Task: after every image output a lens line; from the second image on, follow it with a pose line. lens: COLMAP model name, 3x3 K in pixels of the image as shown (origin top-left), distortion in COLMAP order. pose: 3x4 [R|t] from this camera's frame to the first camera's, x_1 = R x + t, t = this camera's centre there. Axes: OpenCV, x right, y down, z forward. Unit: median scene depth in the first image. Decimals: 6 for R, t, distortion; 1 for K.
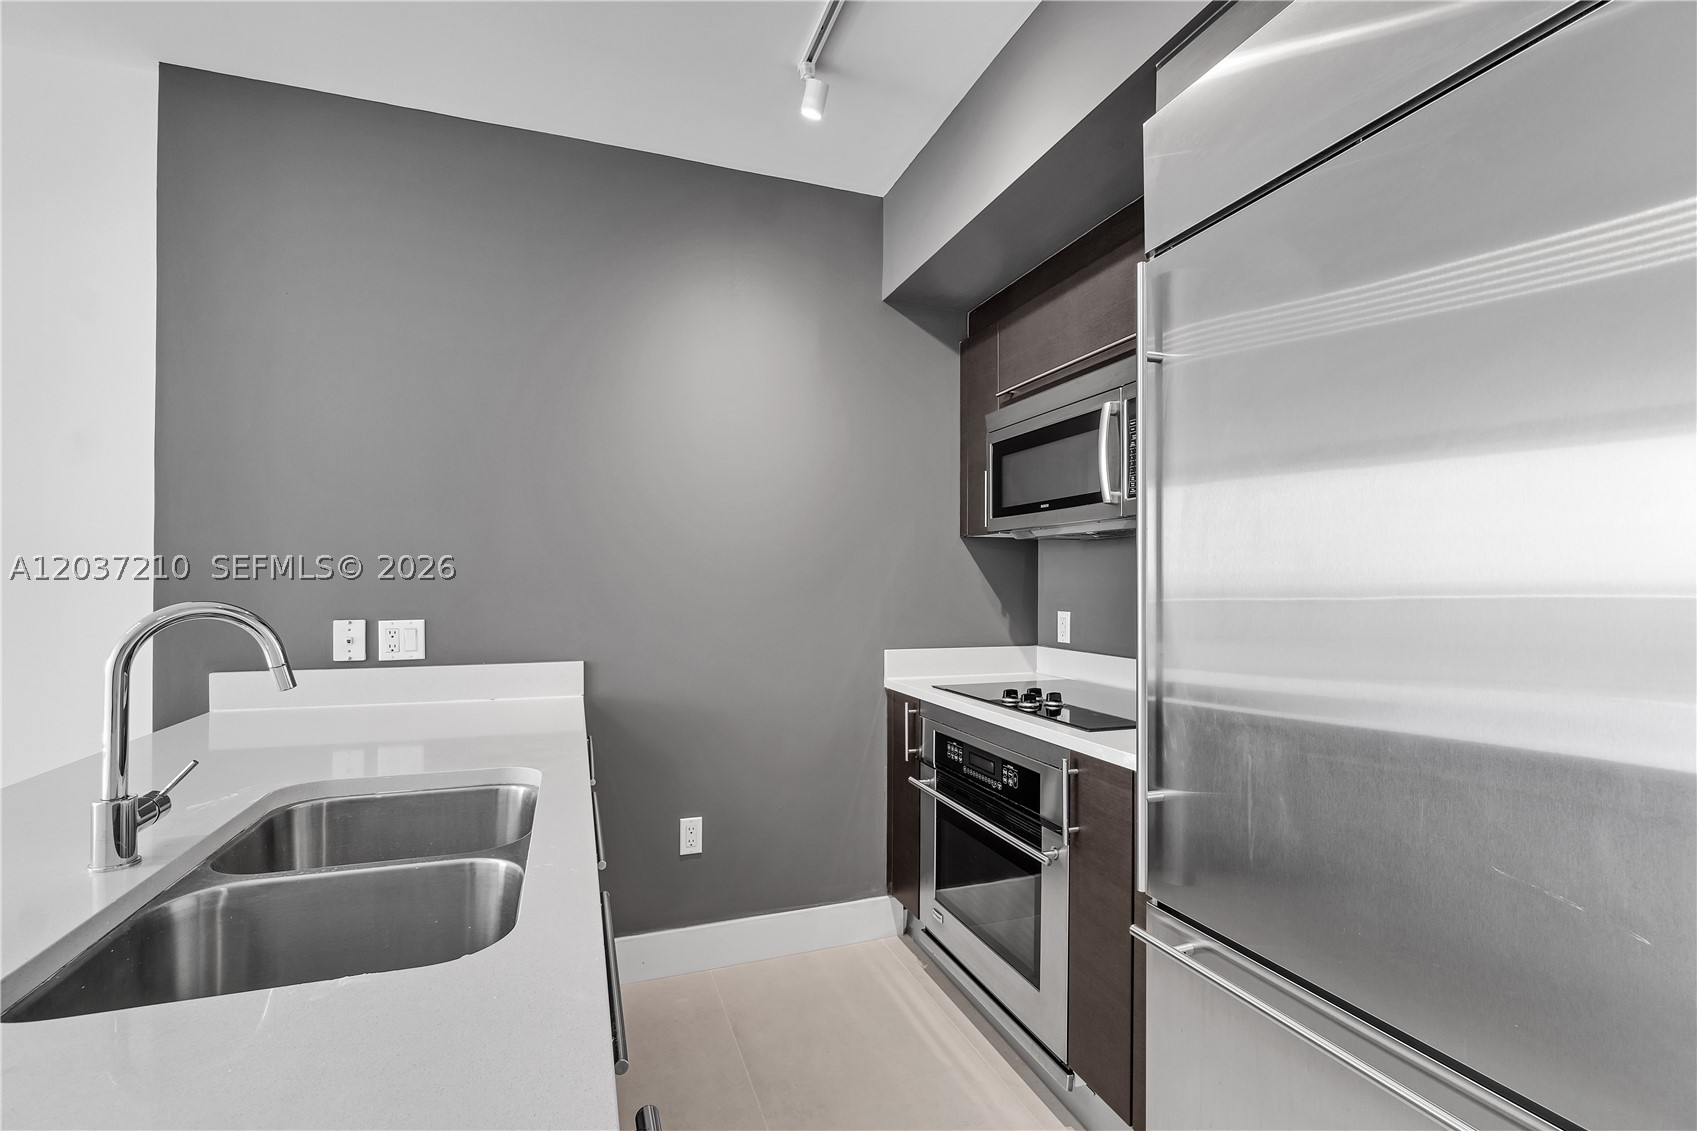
lens RADIAL K [[739.0, 0, 842.4], [0, 739.0, 576.6], [0, 0, 1]] dist [-0.006310, 0.000090]
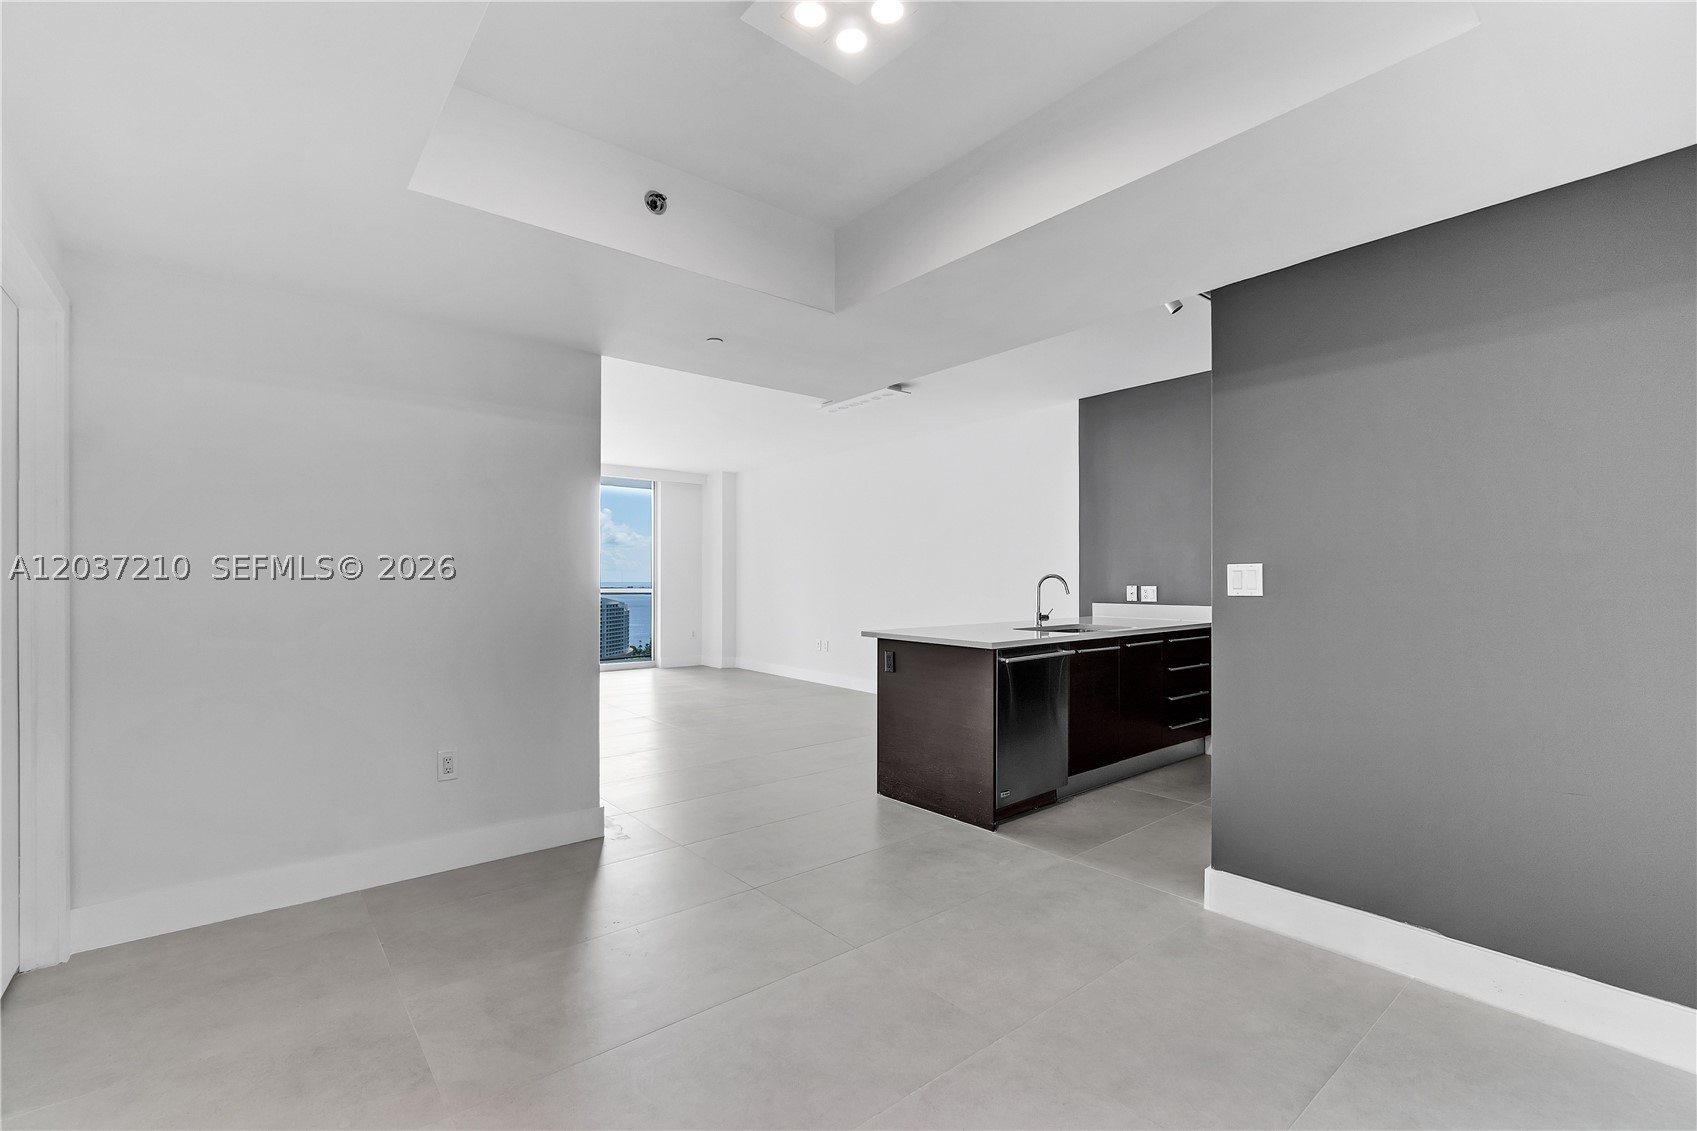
lens RADIAL K [[739.0, 0, 842.4], [0, 739.0, 576.6], [0, 0, 1]] dist [-0.006310, 0.000090]
pose [[0.331068, -0.006994, -0.943581, 1.473423], [0.014447, 0.999893, -0.002343, 0.017218], [0.943496, -0.012856, 0.331134, -0.851693]]
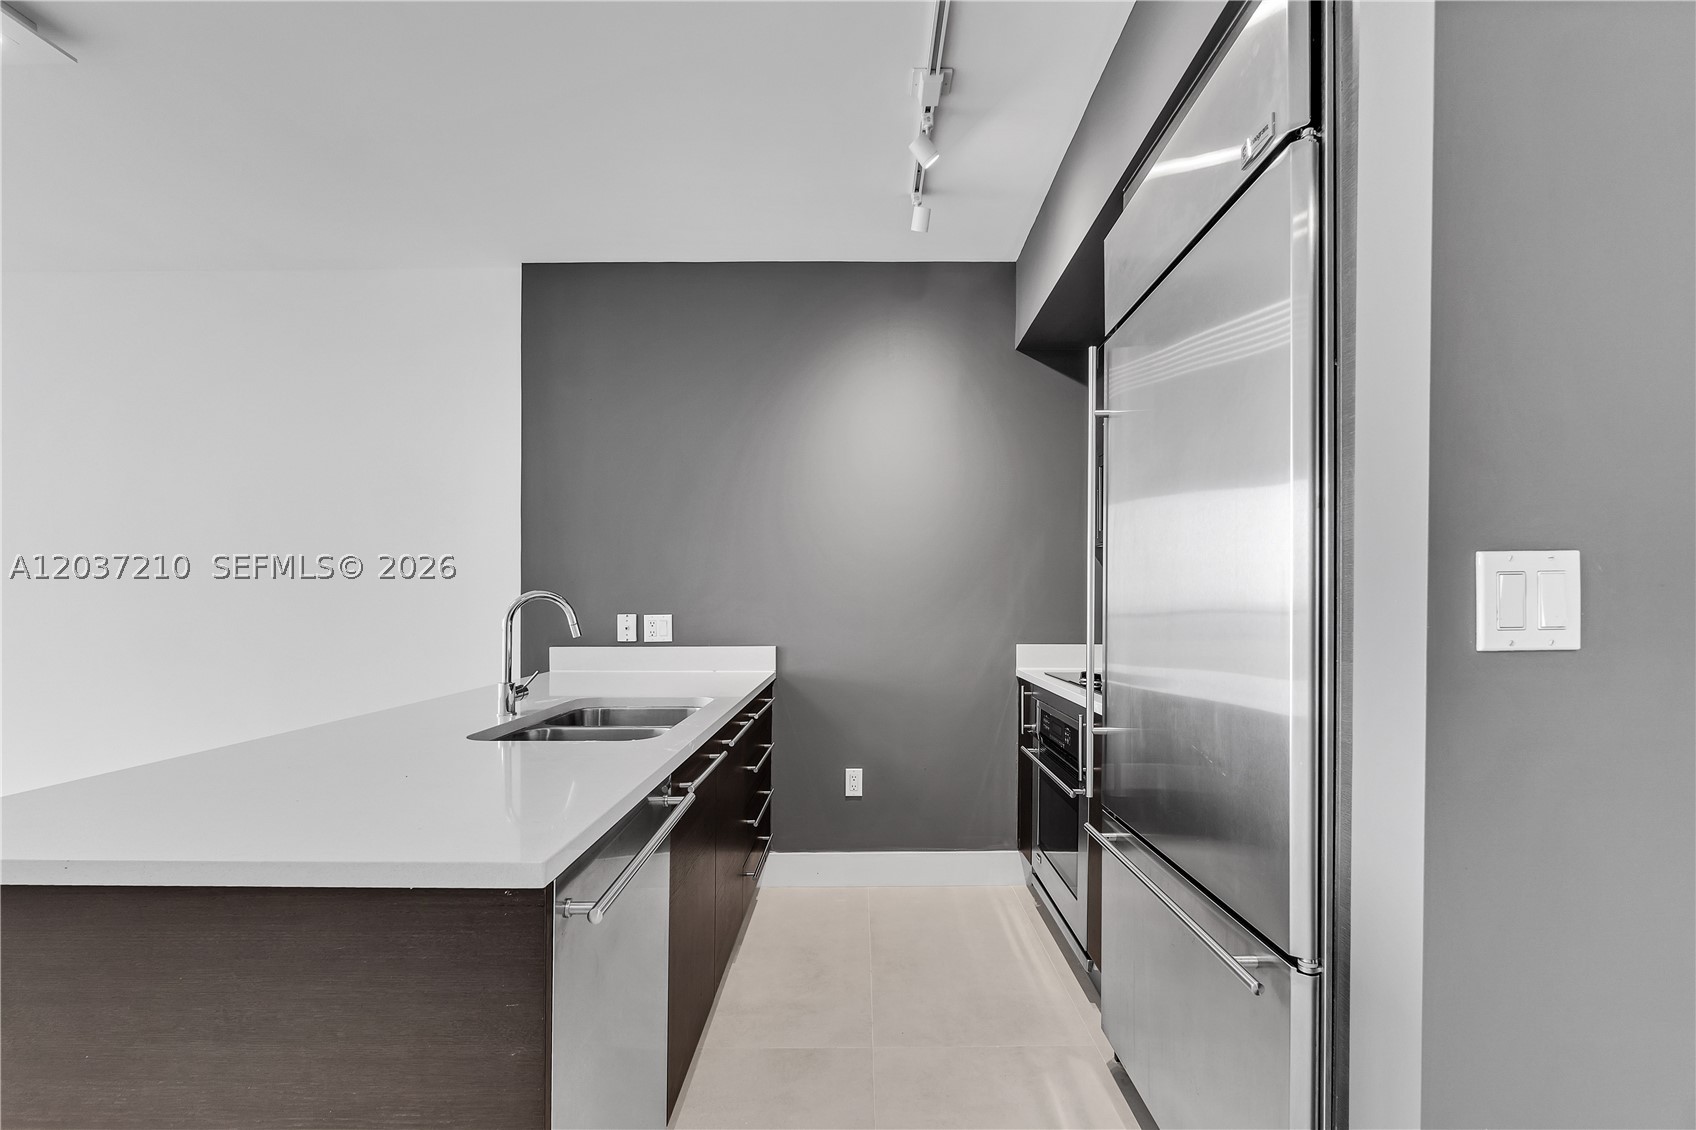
lens RADIAL K [[750.4, 0, 855.4], [0, 750.4, 594.7], [0, 0, 1]] dist [0.000840, 0.000055]
pose [[0.944529, -0.007164, -0.328348, 0.266543], [0.007082, 0.999974, -0.001445, 0.024426], [0.328350, -0.000961, 0.944556, -0.283652]]
